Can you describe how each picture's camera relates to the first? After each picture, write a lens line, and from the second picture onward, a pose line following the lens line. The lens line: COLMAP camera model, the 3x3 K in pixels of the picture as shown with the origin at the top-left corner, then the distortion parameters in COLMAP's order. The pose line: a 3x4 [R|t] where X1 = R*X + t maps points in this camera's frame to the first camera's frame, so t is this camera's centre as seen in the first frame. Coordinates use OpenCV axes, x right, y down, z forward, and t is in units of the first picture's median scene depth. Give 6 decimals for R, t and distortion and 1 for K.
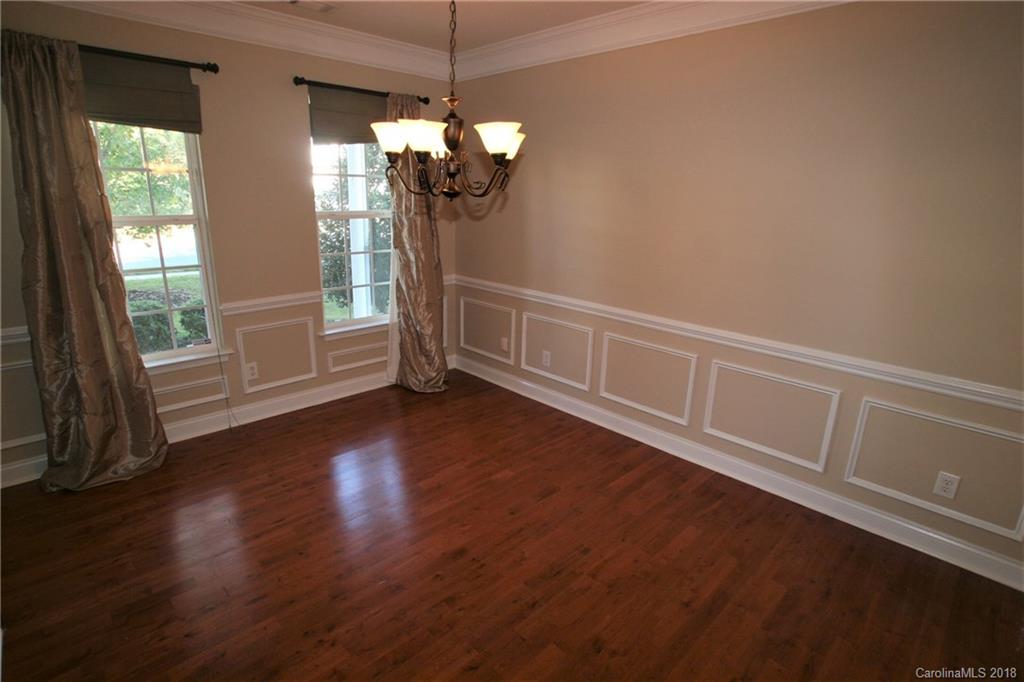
lens RADIAL K [[527.5, 0, 512.0], [0, 527.5, 341.0], [0, 0, 1]] dist [-0.045228, 0.025652]
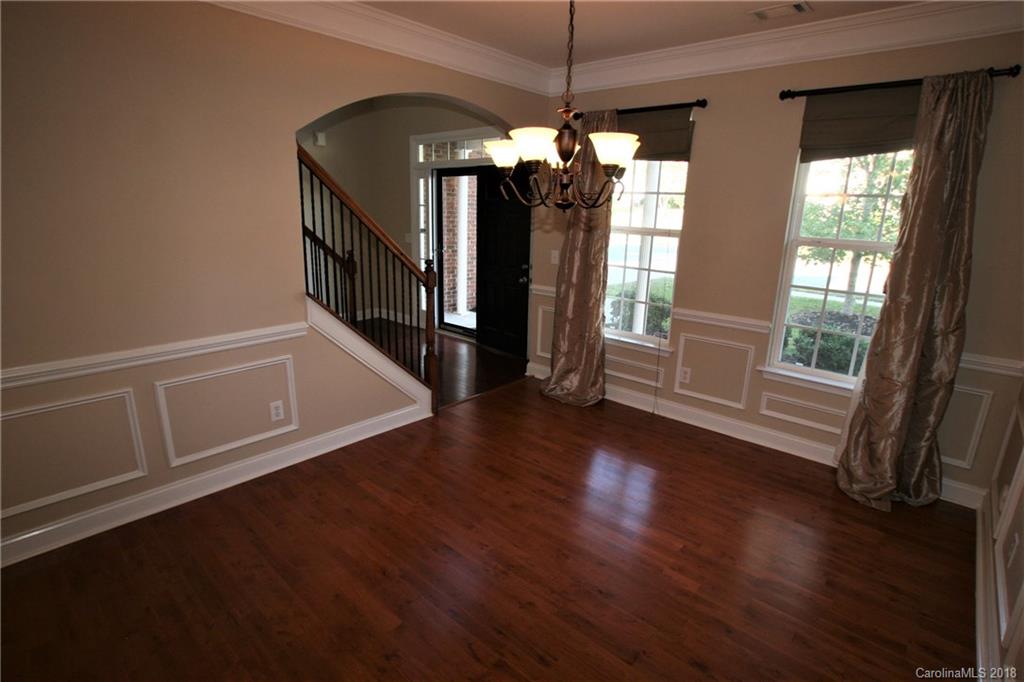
lens RADIAL K [[521.0, 0, 496.4], [0, 521.0, 339.6], [0, 0, 1]] dist [-0.015446, 0.001088]
pose [[0.052901, 0.234174, -0.970754, 0.564809], [-0.297179, 0.931763, 0.208573, -0.131866], [0.953355, 0.277454, 0.118883, 0.521763]]
